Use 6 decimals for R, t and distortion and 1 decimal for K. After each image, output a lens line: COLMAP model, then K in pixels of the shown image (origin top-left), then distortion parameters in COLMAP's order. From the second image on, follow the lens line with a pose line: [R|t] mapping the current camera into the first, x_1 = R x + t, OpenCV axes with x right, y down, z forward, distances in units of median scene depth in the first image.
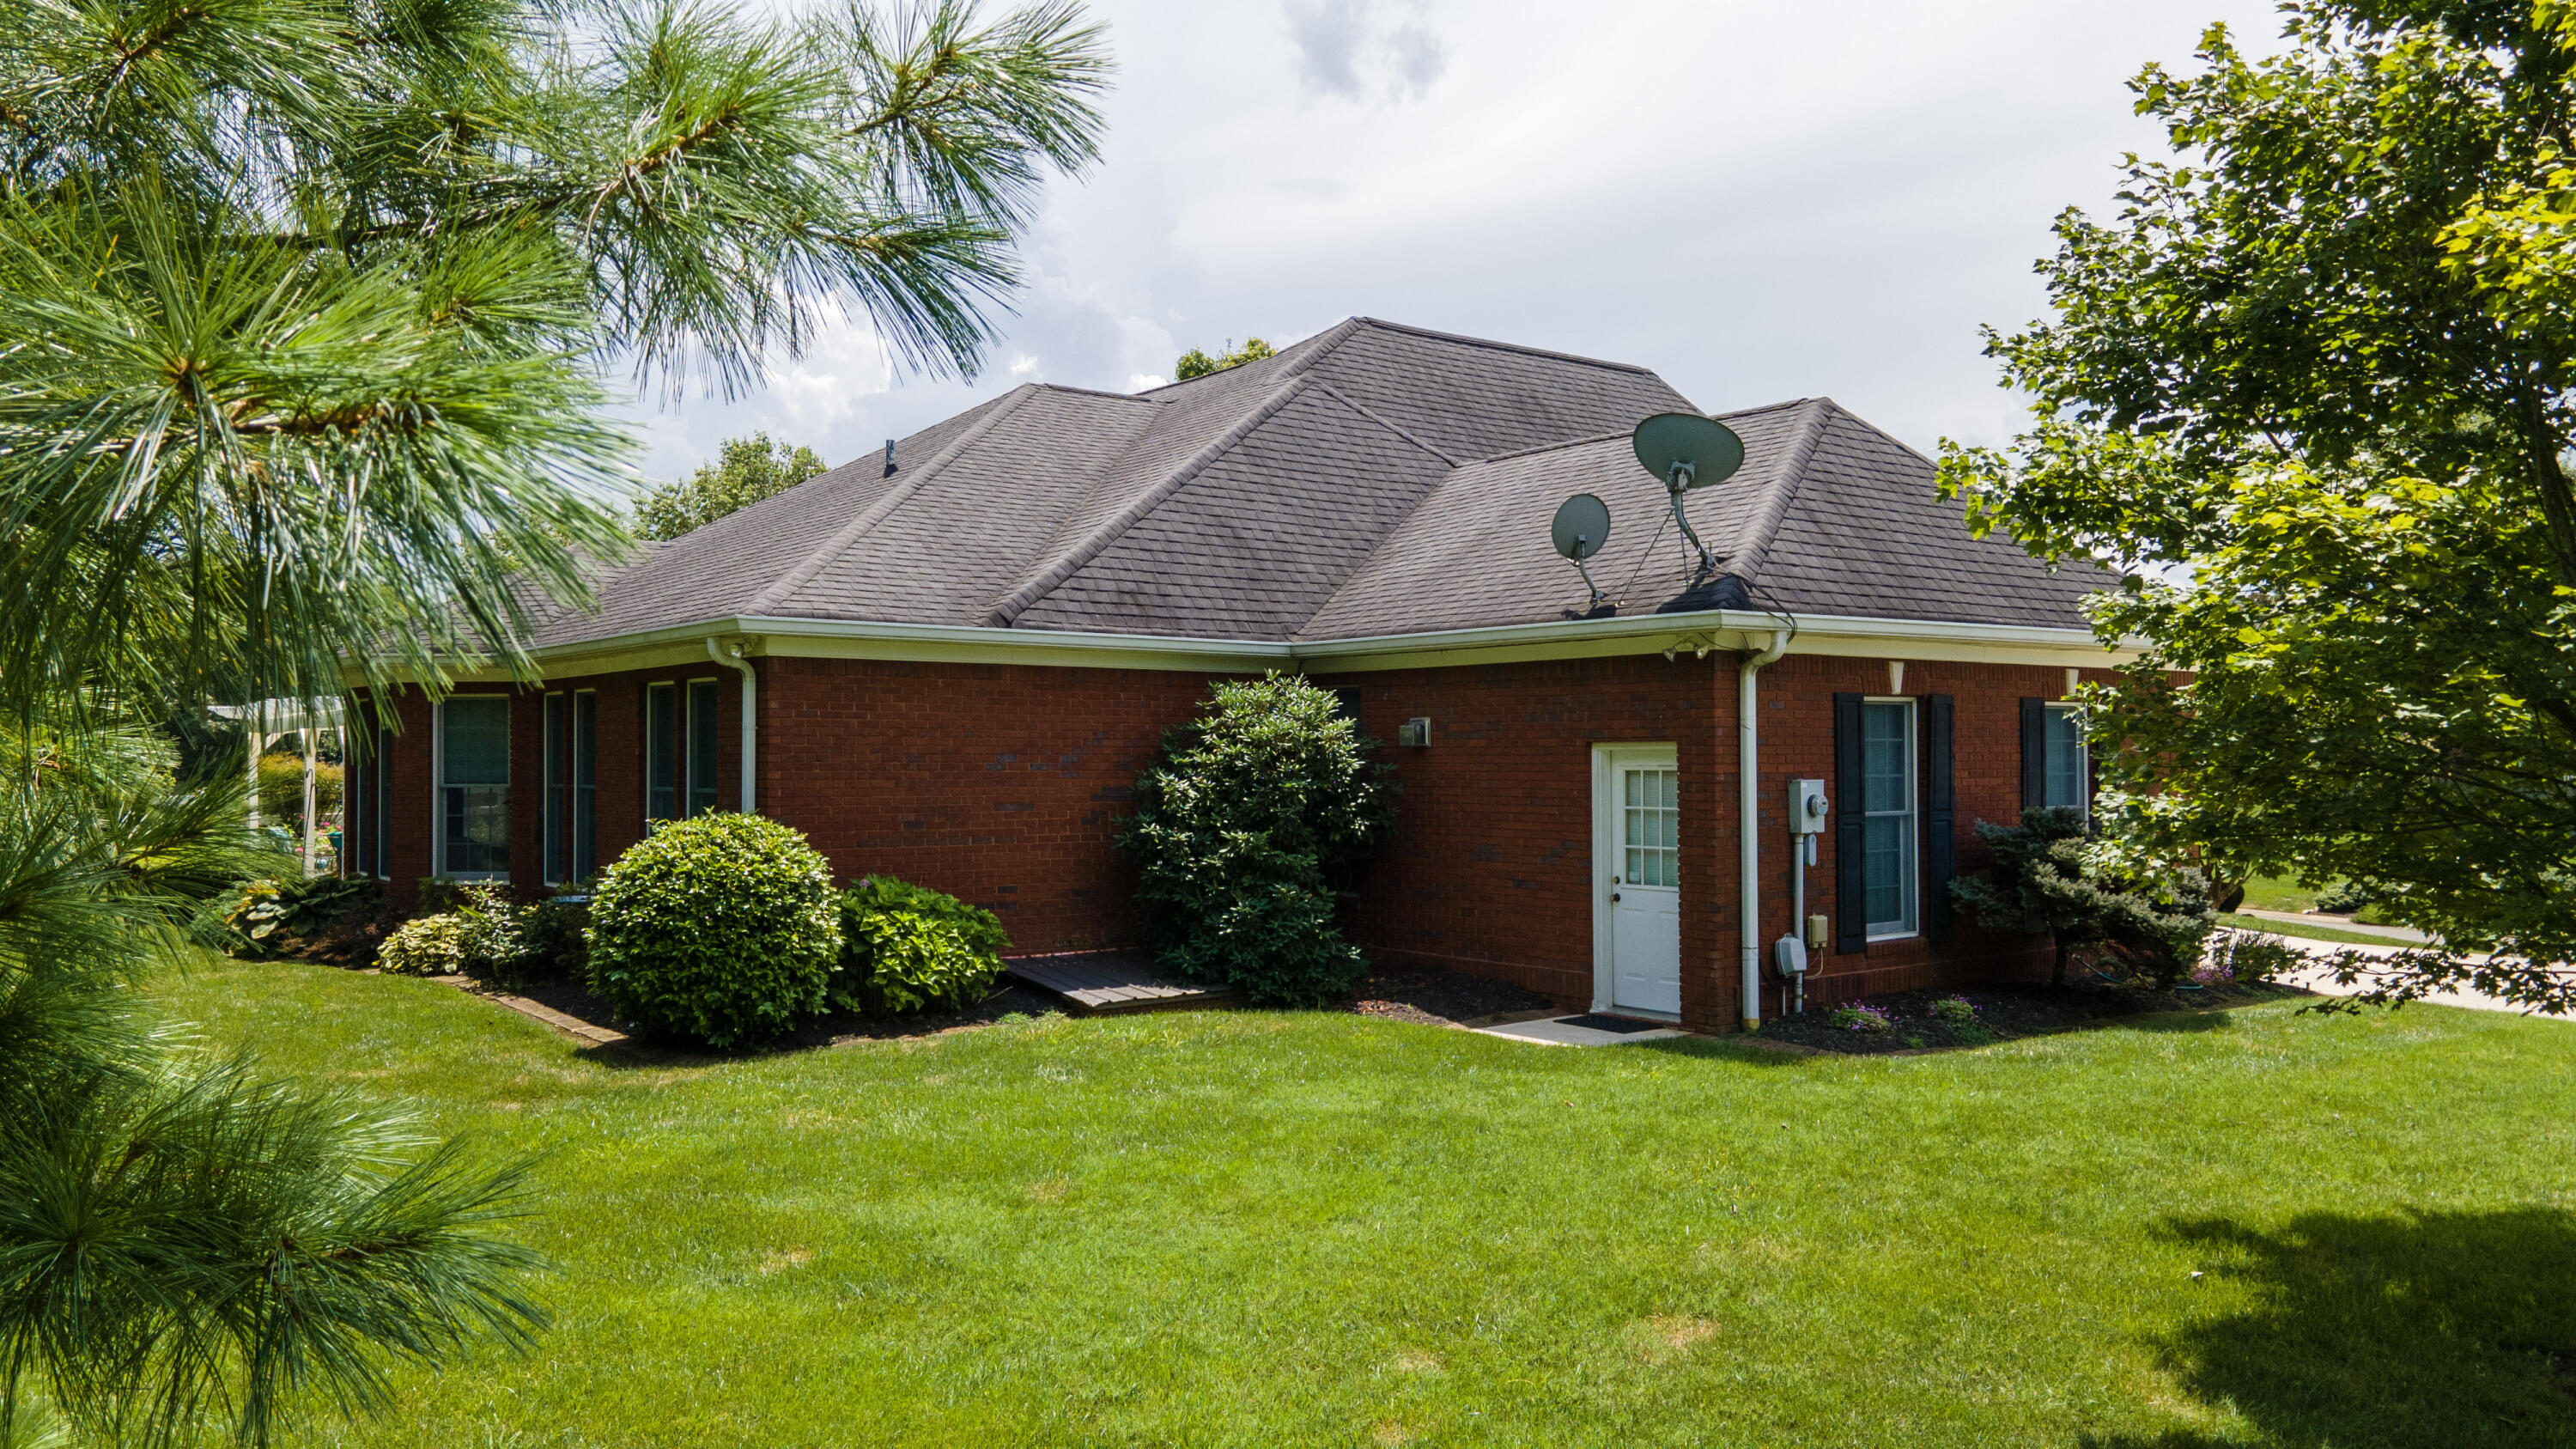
lens RADIAL K [[1854.0, 0, 1288.0], [0, 1854.0, 724.5], [0, 0, 1]] dist [0.051613, 0.000316]
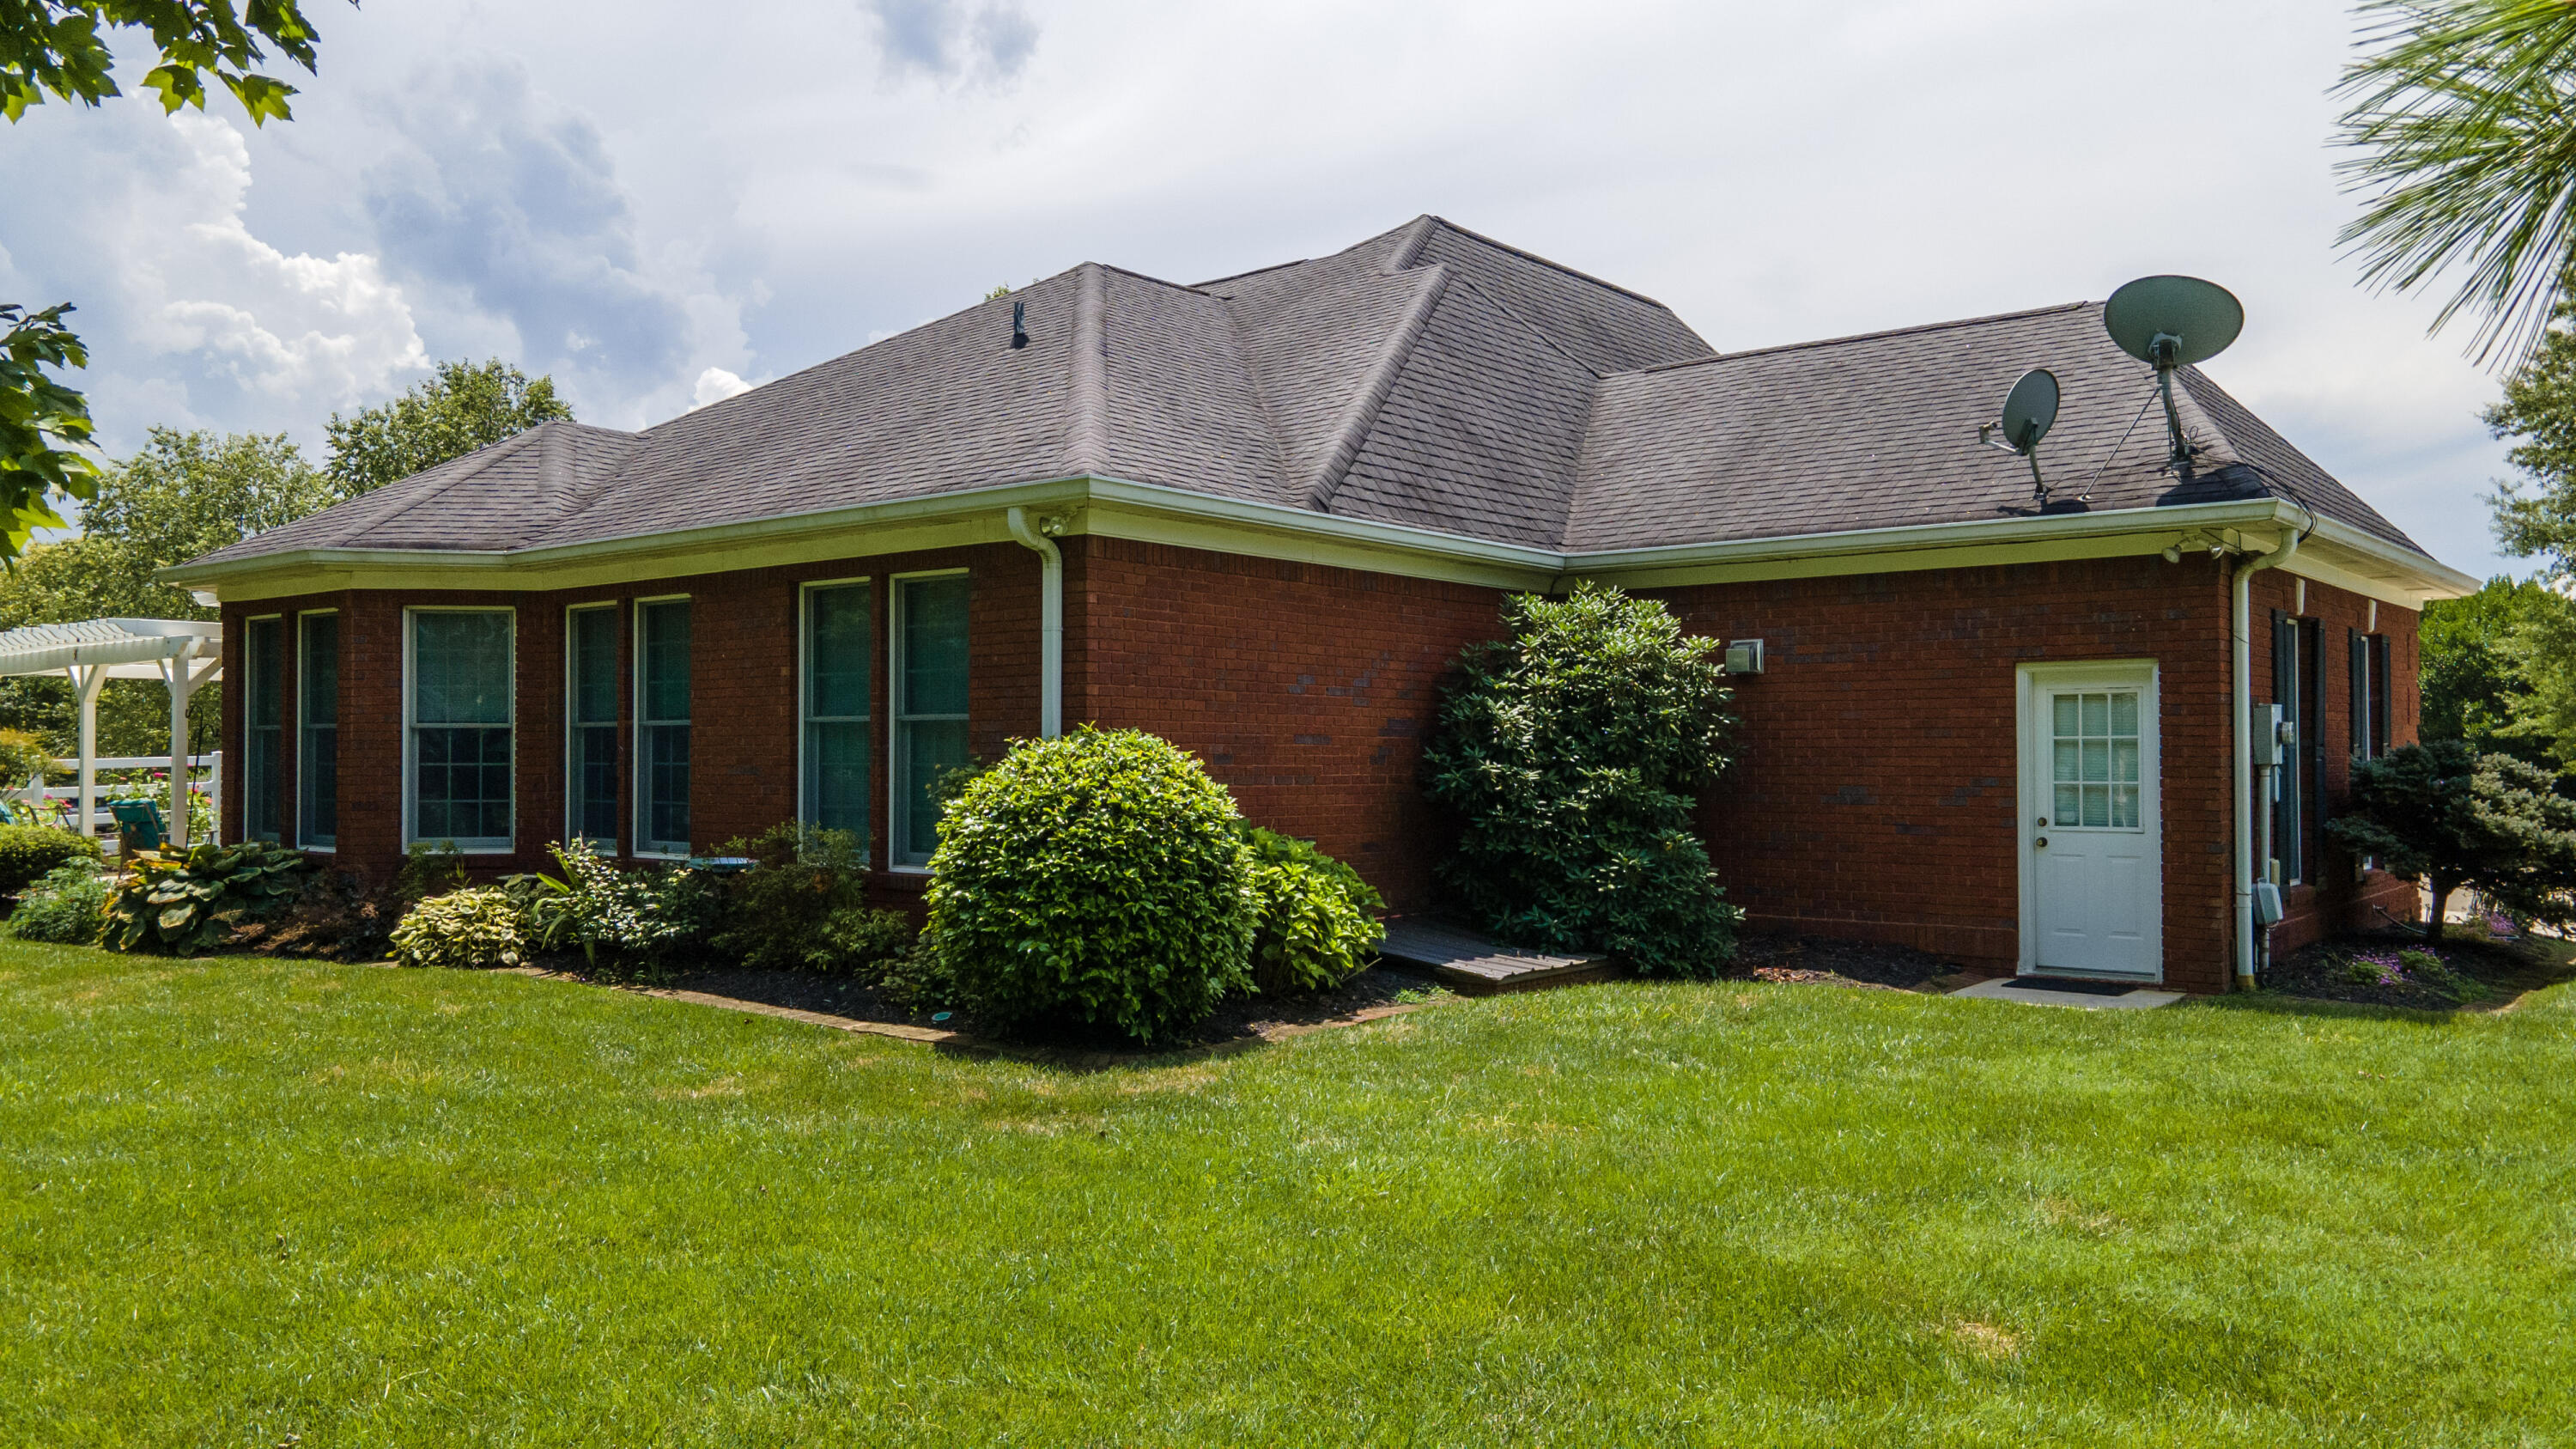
lens RADIAL K [[1868.7, 0, 1288.0], [0, 1868.7, 724.5], [0, 0, 1]] dist [0.028599, 0.006868]
pose [[0.975232, 0.005178, 0.221125, -0.356149], [-0.004969, 0.999987, -0.001502, 0.041102], [-0.221130, 0.000366, 0.975244, 0.222805]]
